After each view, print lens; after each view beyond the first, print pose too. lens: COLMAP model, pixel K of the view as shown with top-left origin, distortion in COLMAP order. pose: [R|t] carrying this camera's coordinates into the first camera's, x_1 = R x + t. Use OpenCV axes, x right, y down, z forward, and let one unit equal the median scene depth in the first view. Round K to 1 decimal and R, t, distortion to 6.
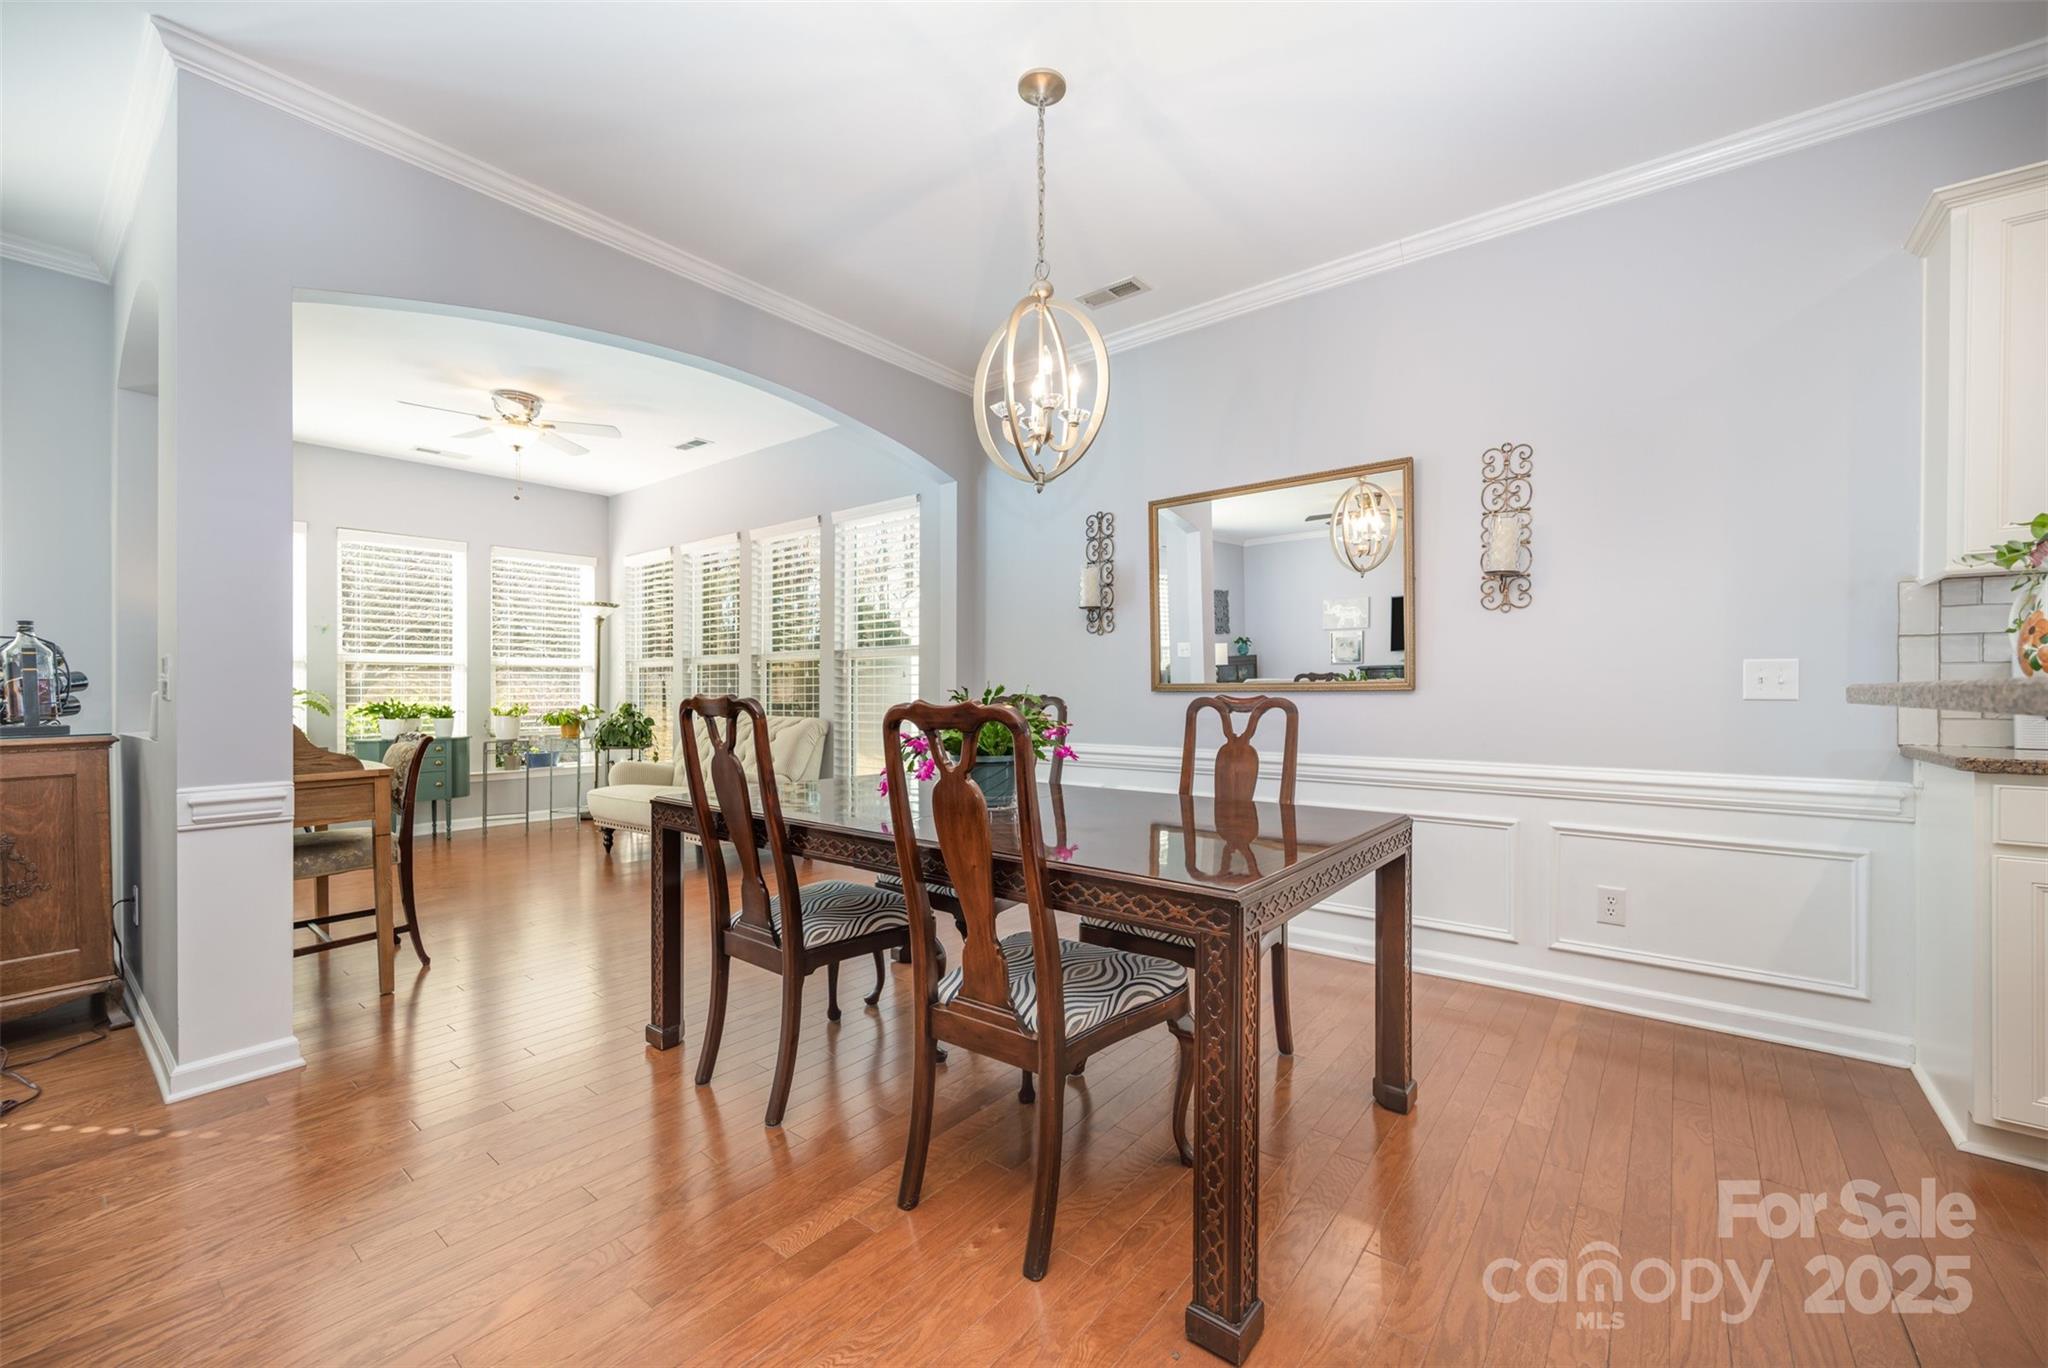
lens RADIAL K [[829.6, 0, 1026.3], [0, 829.6, 699.1], [0, 0, 1]] dist [-0.000637, -0.000080]
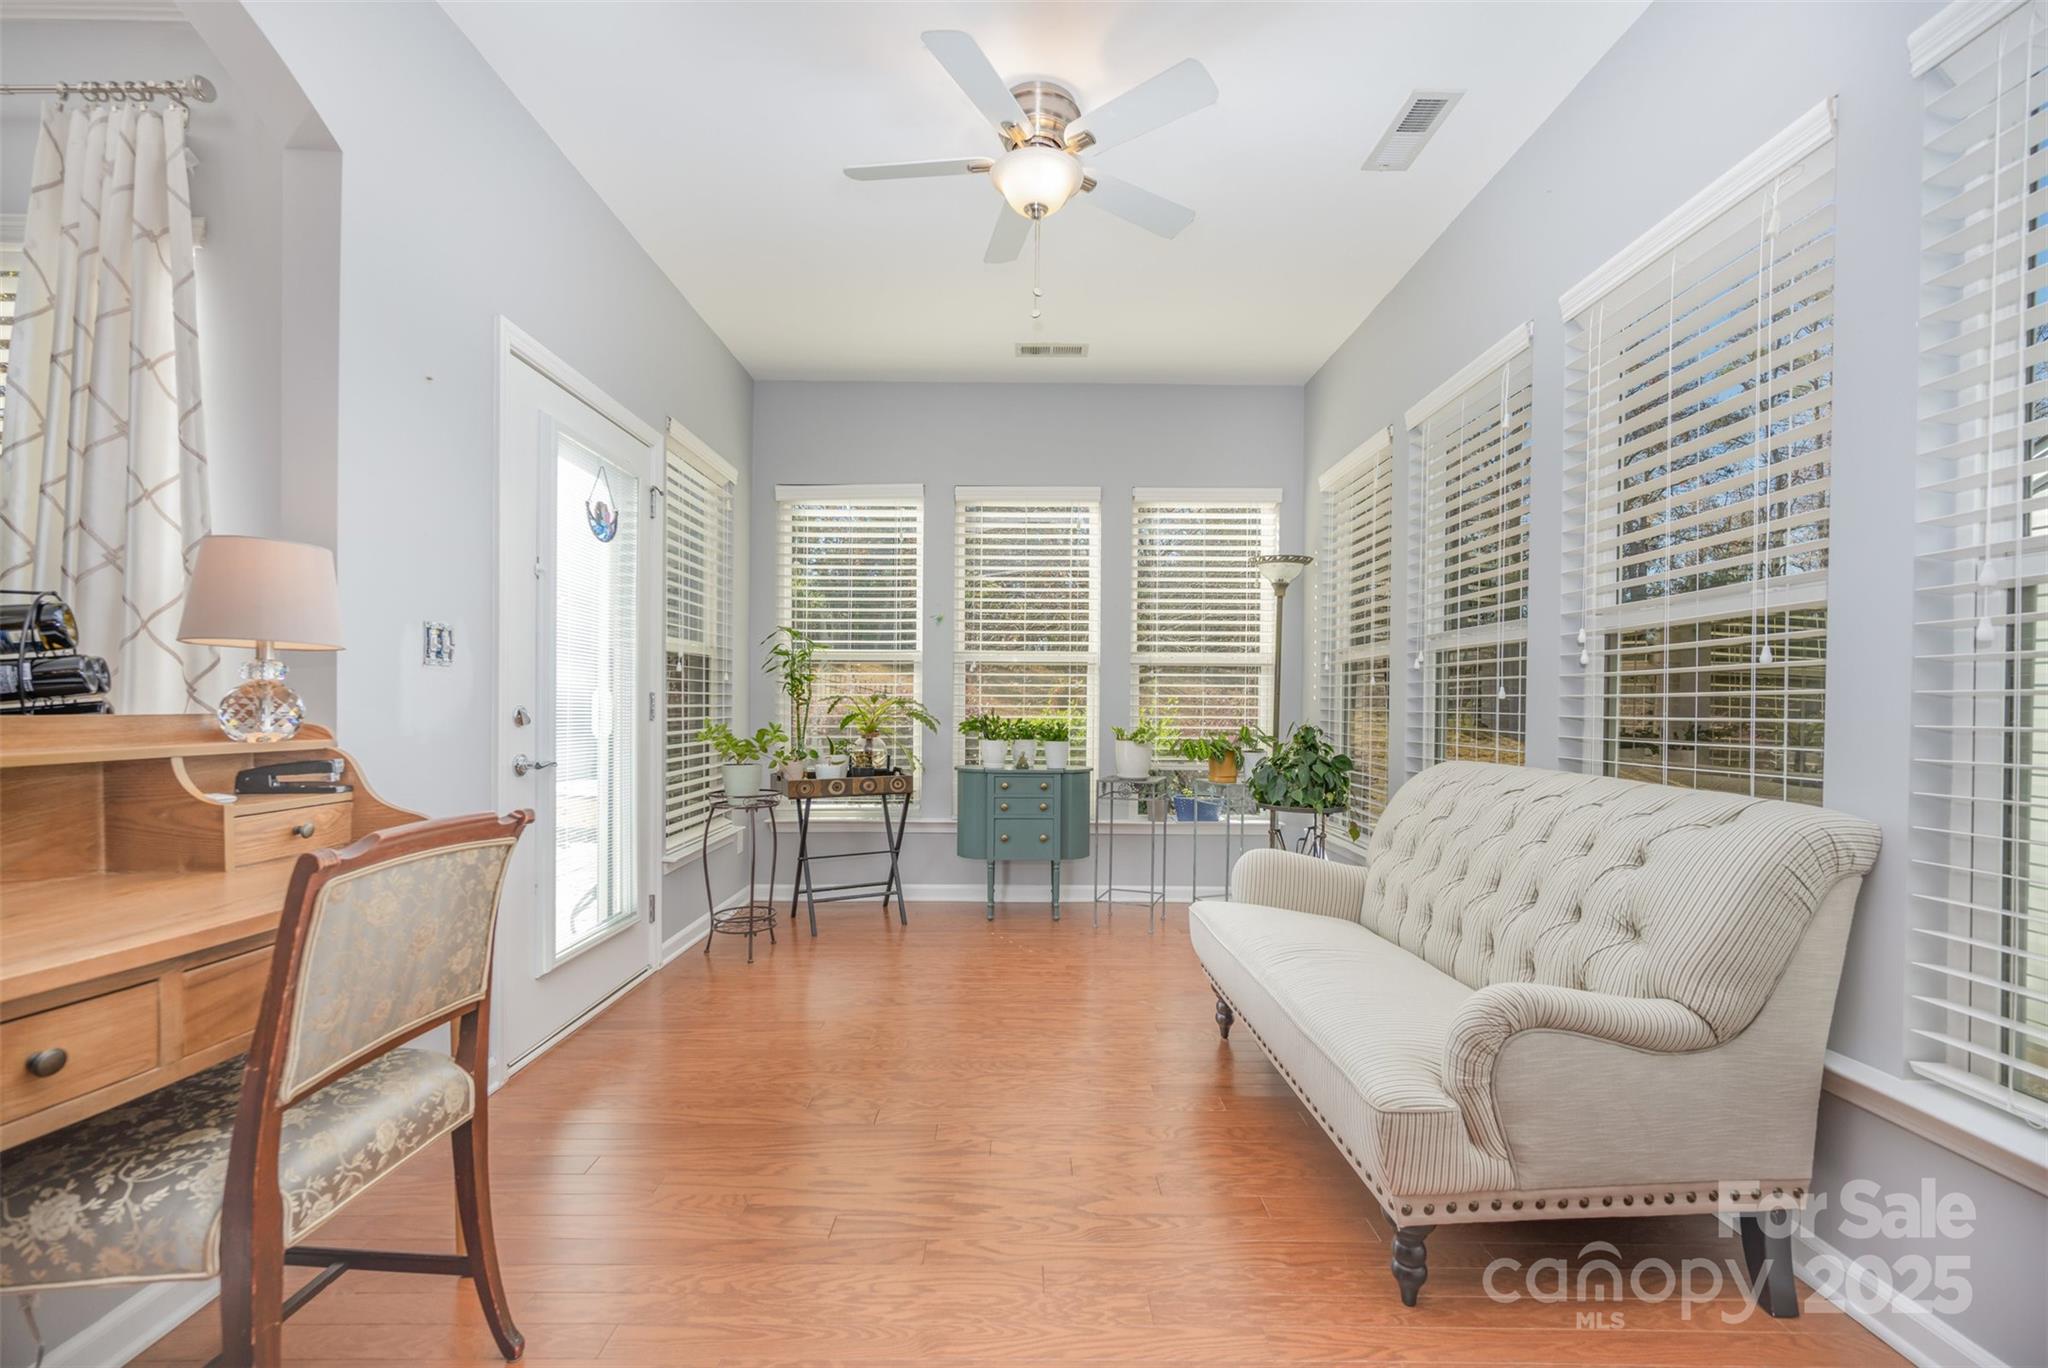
lens RADIAL K [[829.6, 0, 1026.3], [0, 829.6, 699.1], [0, 0, 1]] dist [-0.000637, -0.000080]
pose [[0.617156, 0.006655, -0.786812, -0.169389], [-0.016531, 0.999853, -0.004510, -0.007458], [0.786667, 0.015790, 0.617176, 0.532213]]
